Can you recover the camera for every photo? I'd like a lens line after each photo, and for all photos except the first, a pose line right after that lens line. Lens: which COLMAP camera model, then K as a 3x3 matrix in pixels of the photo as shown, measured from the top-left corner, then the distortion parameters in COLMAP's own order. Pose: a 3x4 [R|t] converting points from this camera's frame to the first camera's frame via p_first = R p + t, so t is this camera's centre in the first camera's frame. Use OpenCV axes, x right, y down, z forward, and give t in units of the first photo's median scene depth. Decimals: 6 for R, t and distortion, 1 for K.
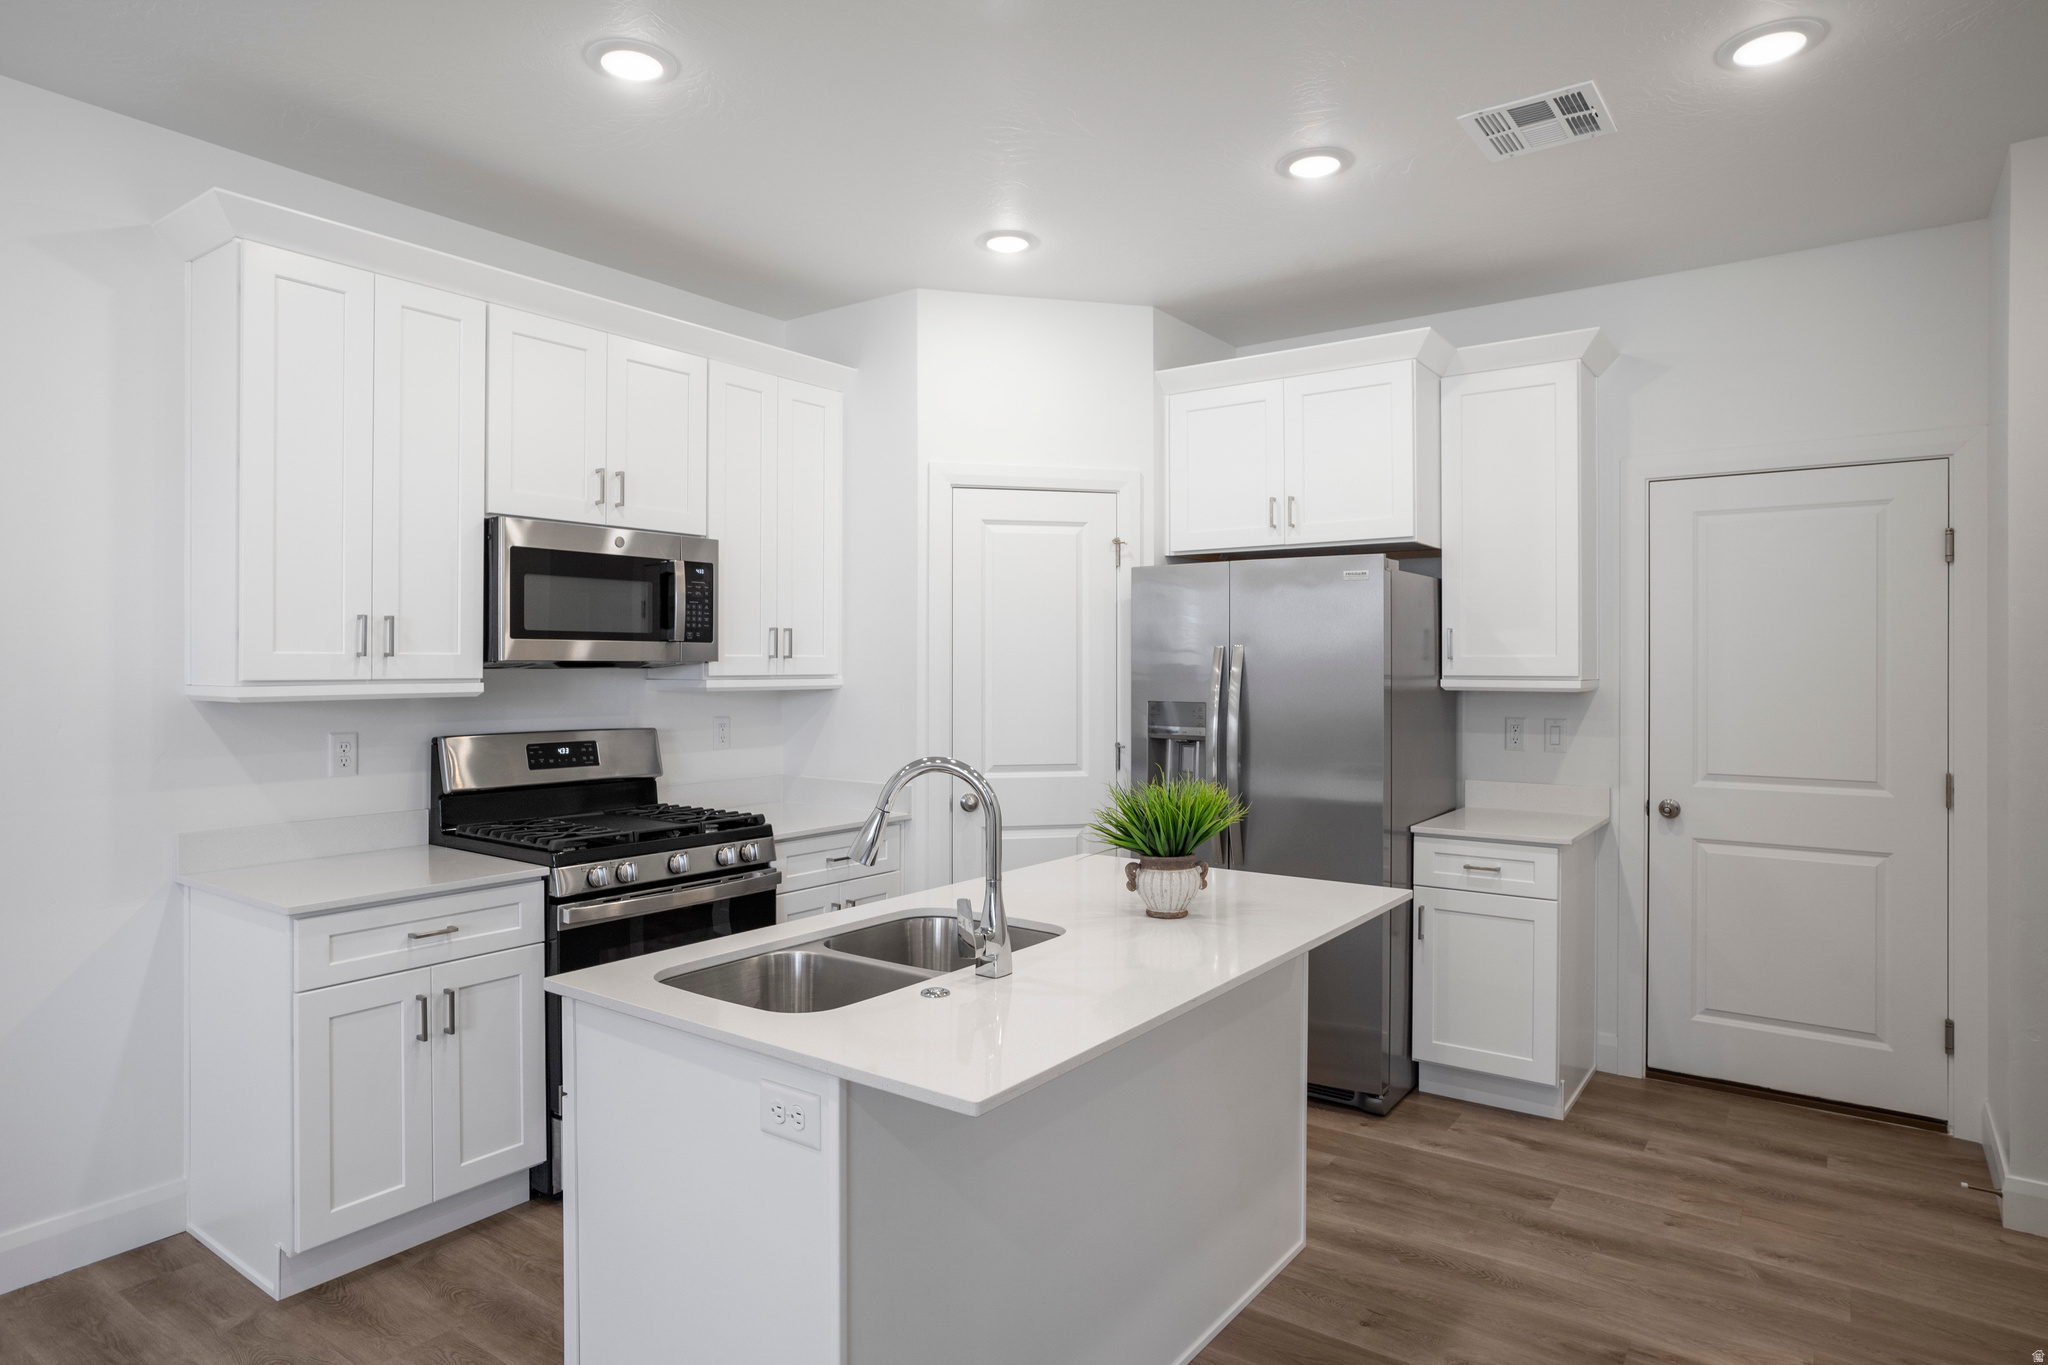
lens RADIAL K [[1177.9, 0, 1022.4], [0, 1177.9, 677.2], [0, 0, 1]] dist [0.002291, 0.004621]
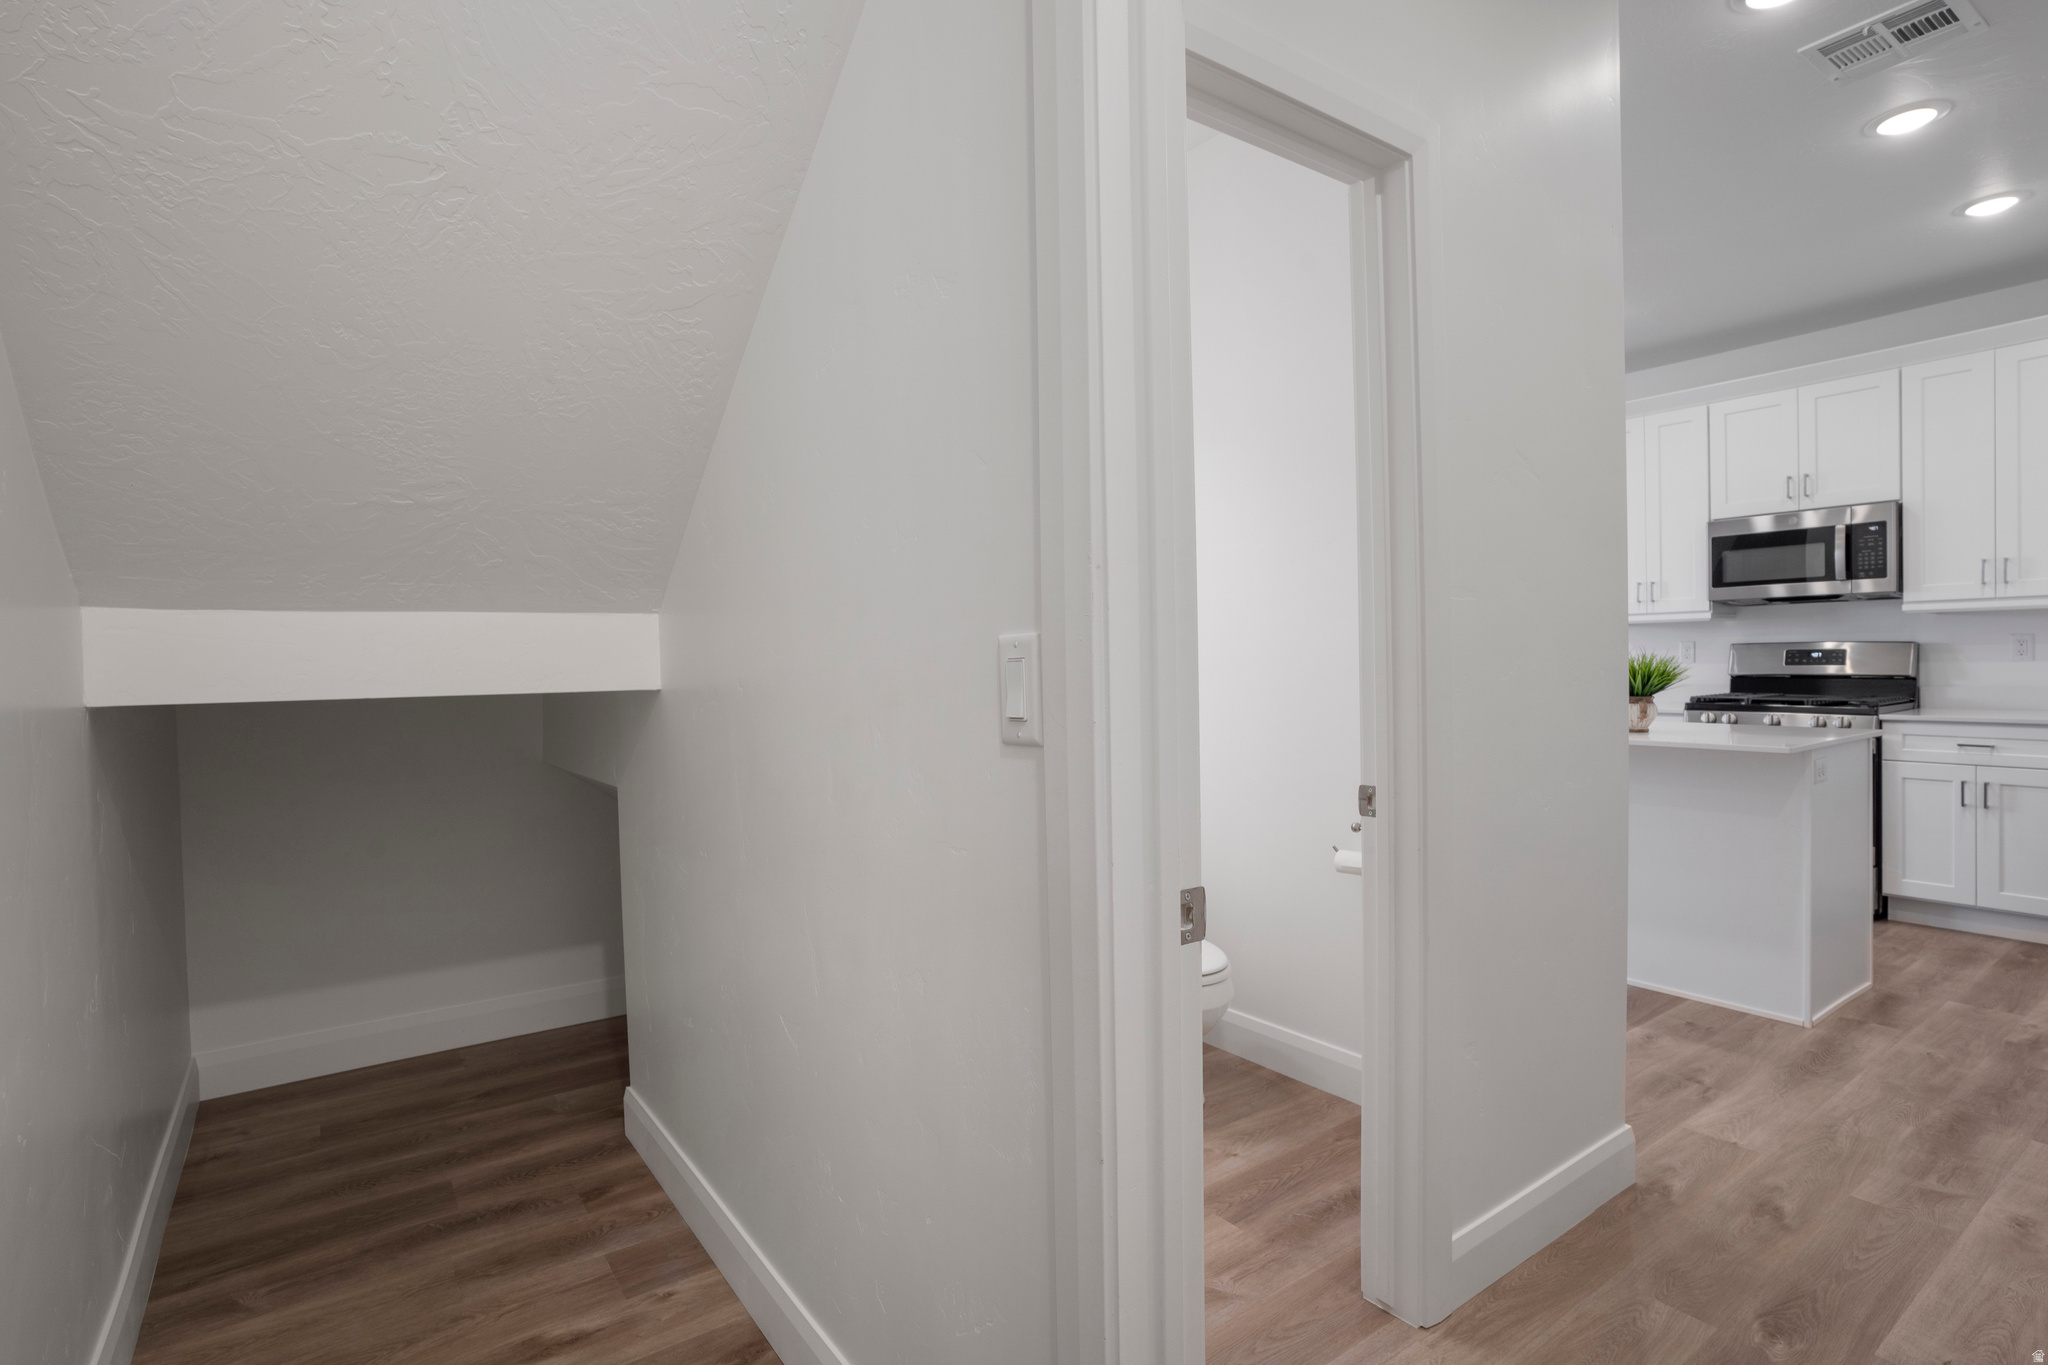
lens RADIAL K [[1052.8, 0, 1026.2], [0, 1052.8, 682.1], [0, 0, 1]] dist [-0.001216, 0.000169]
pose [[-0.346435, 0.006985, -0.938048, 1.340424], [-0.006449, 0.999931, 0.009828, 0.095473], [0.938052, 0.009454, -0.346366, 0.517560]]
